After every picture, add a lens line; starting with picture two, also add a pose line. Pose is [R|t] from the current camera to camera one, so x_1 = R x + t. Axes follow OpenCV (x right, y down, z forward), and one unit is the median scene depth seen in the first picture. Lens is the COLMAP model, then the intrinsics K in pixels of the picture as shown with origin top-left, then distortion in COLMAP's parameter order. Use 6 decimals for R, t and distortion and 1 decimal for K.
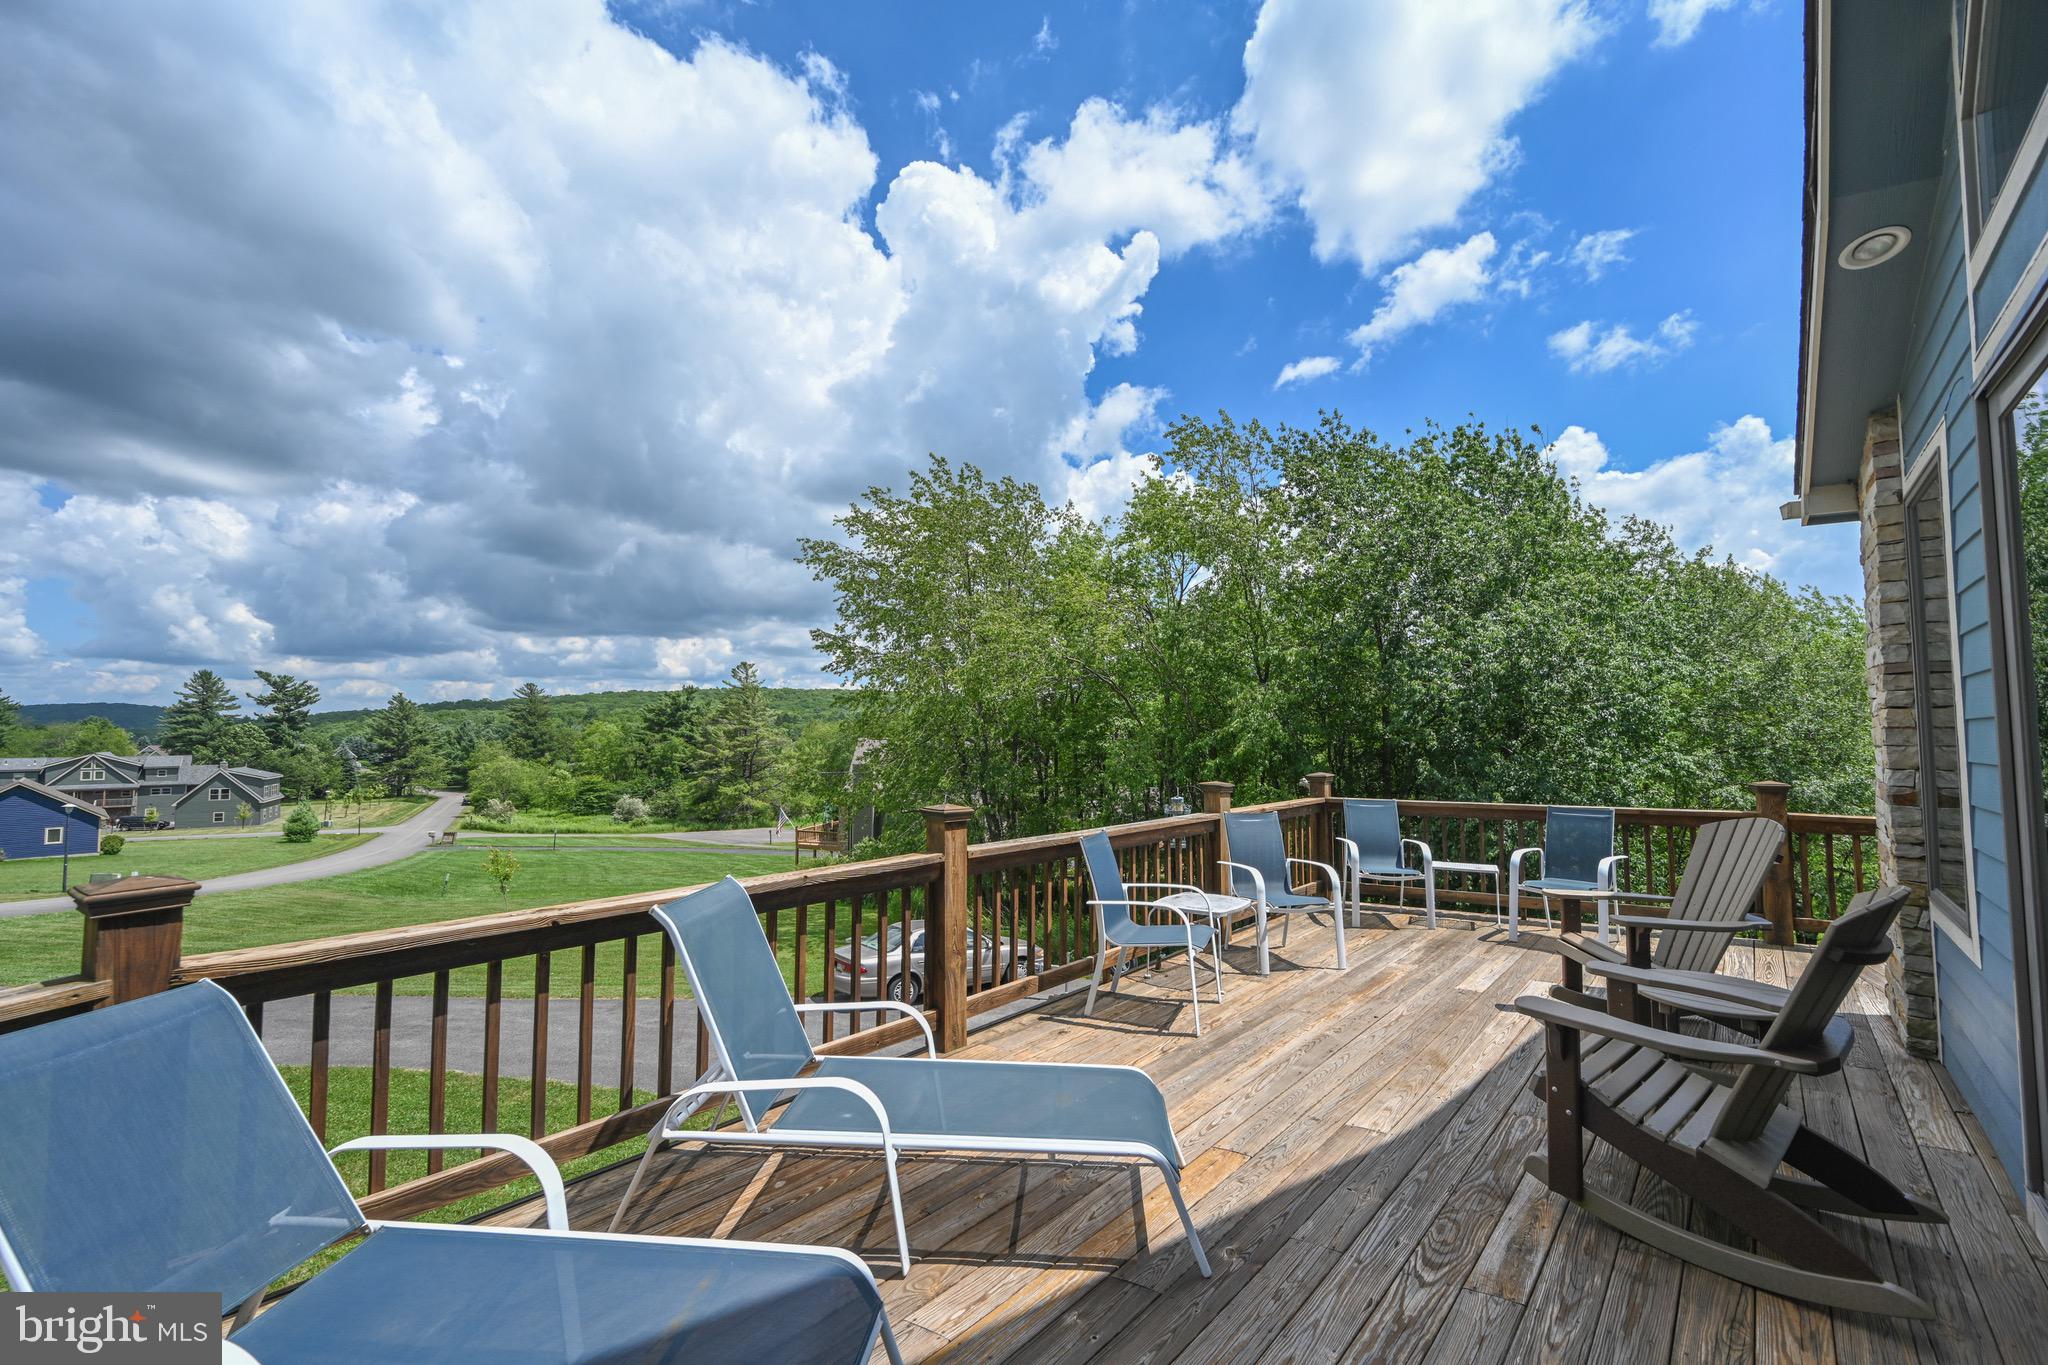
lens RADIAL K [[806.0, 0, 1017.8], [0, 806.0, 719.2], [0, 0, 1]] dist [0.000822, 0.000113]
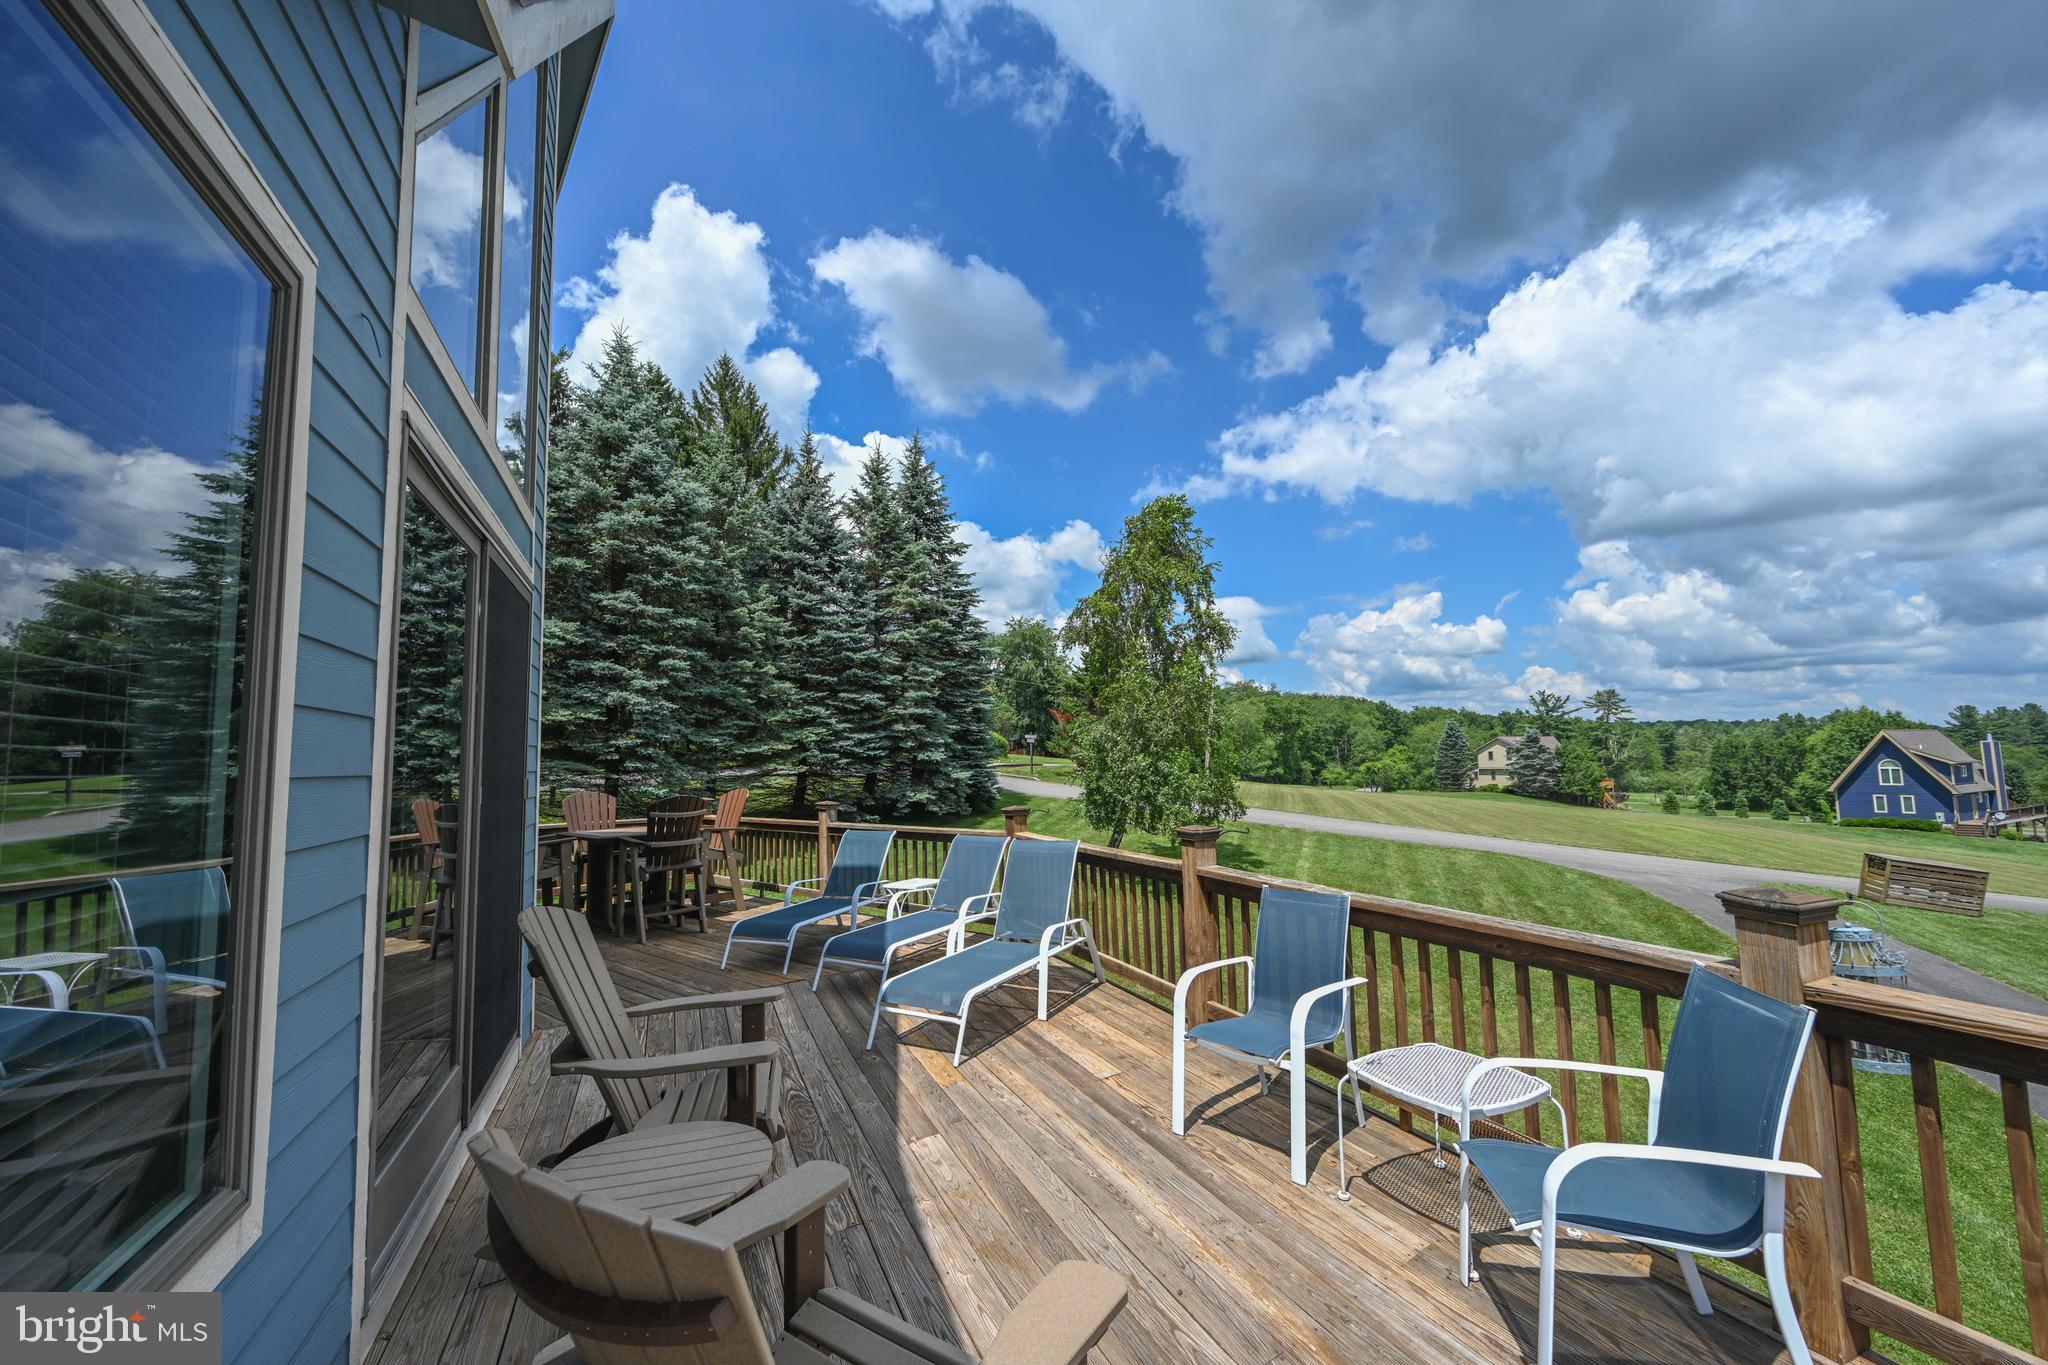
lens RADIAL K [[806.0, 0, 1017.8], [0, 806.0, 719.2], [0, 0, 1]] dist [0.000822, 0.000113]
pose [[-0.404568, -0.056729, -0.912747, 1.228037], [0.018593, 0.997358, -0.070229, 0.036418], [0.914319, -0.045383, -0.402444, 1.397726]]
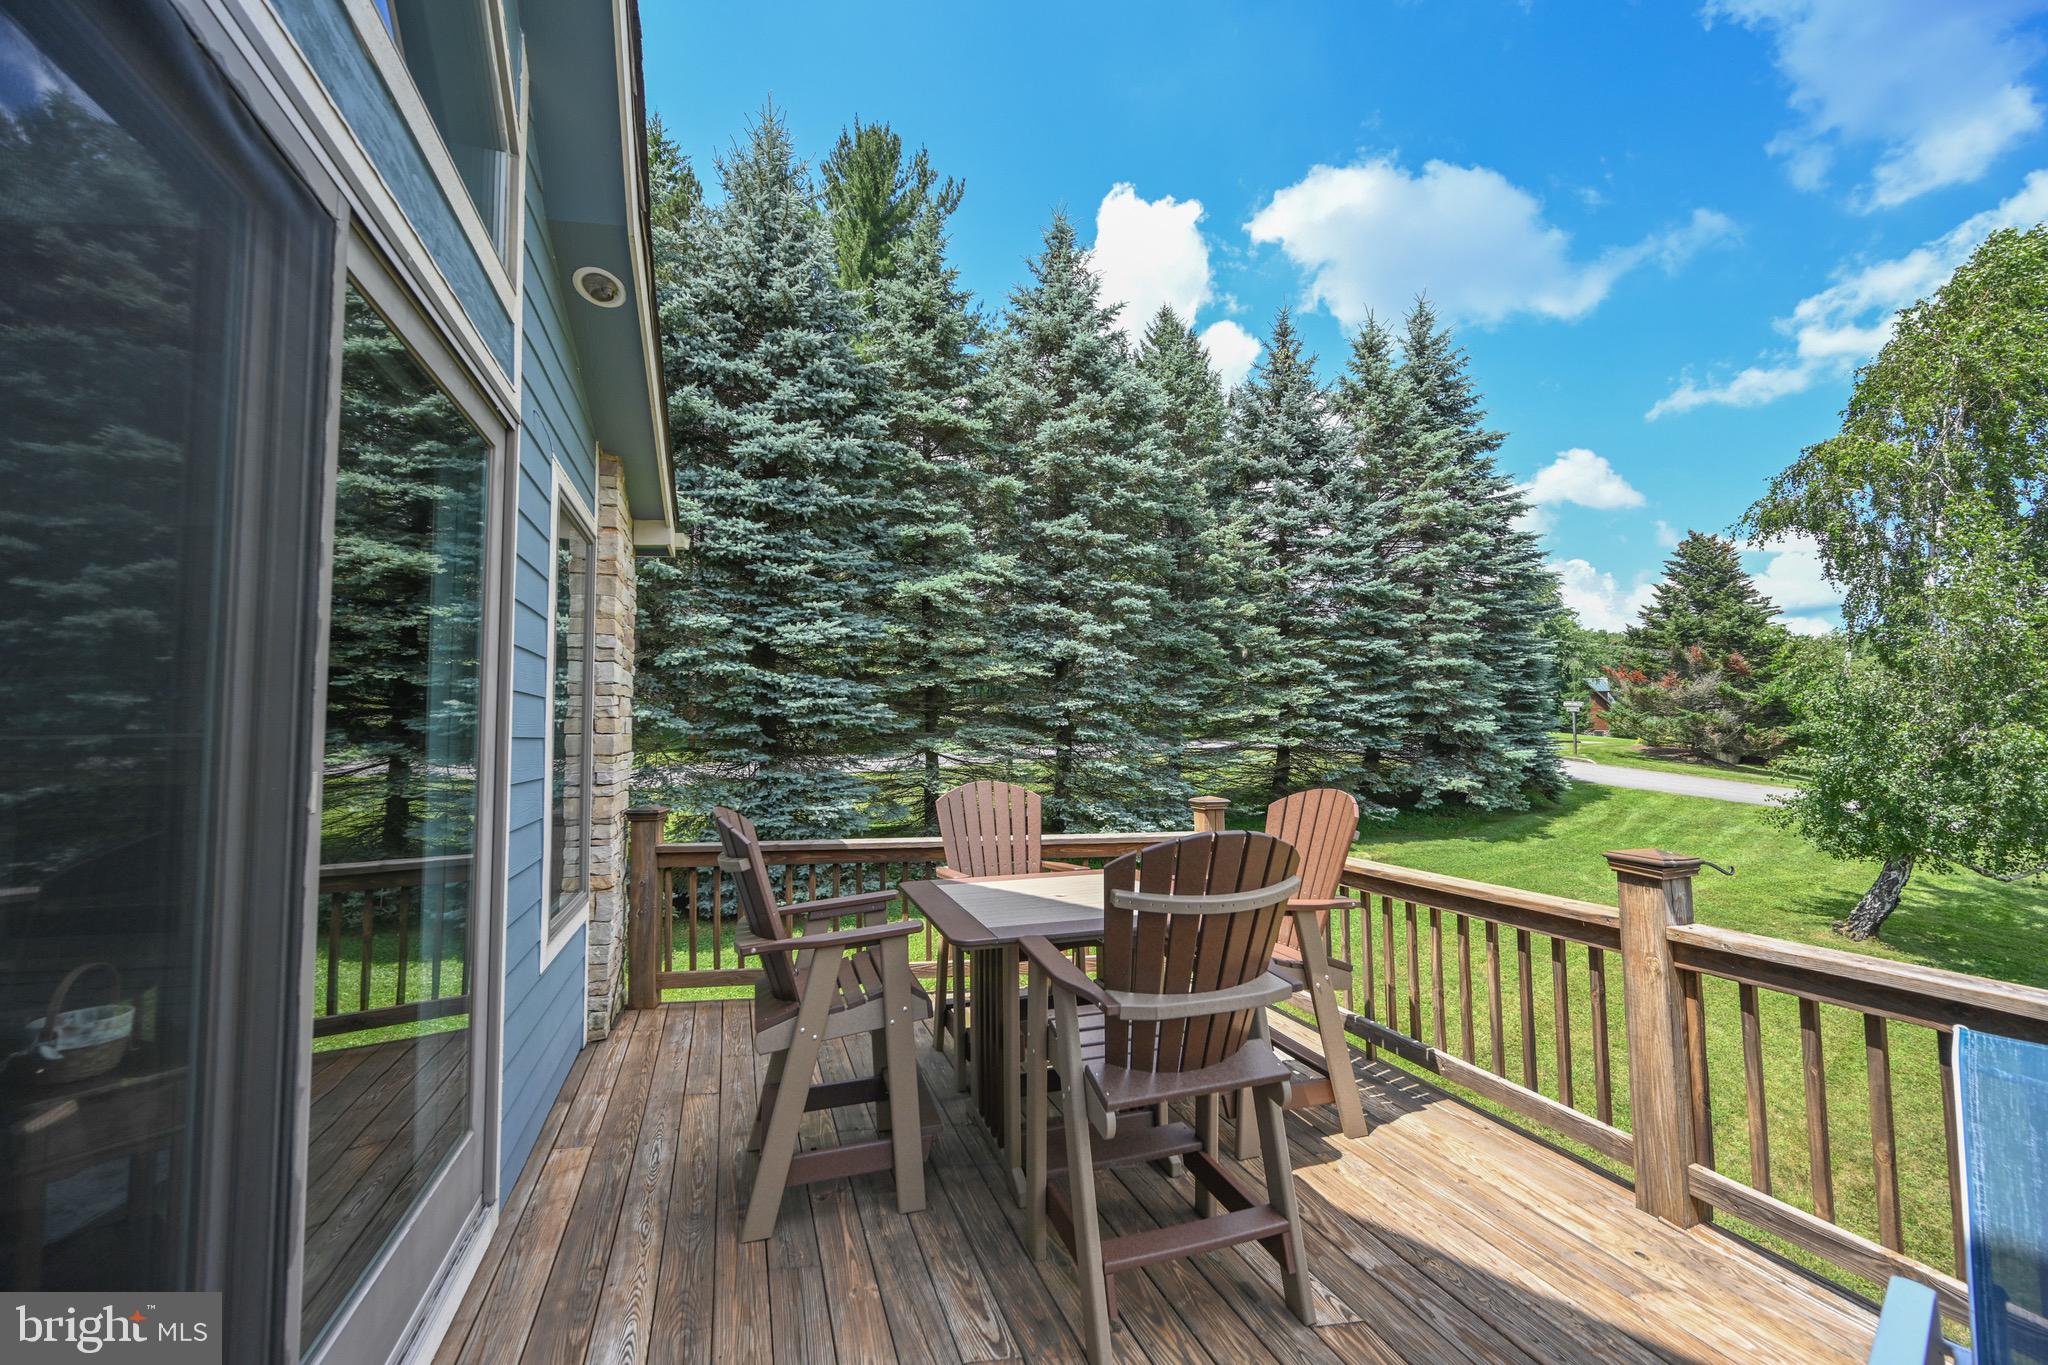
lens RADIAL K [[806.0, 0, 1017.8], [0, 806.0, 719.2], [0, 0, 1]] dist [0.000822, 0.000113]
pose [[-0.816469, -0.031879, -0.576508, 1.081008], [0.009395, 0.997609, -0.068470, 0.048724], [0.577313, -0.061320, -0.814217, 1.235080]]
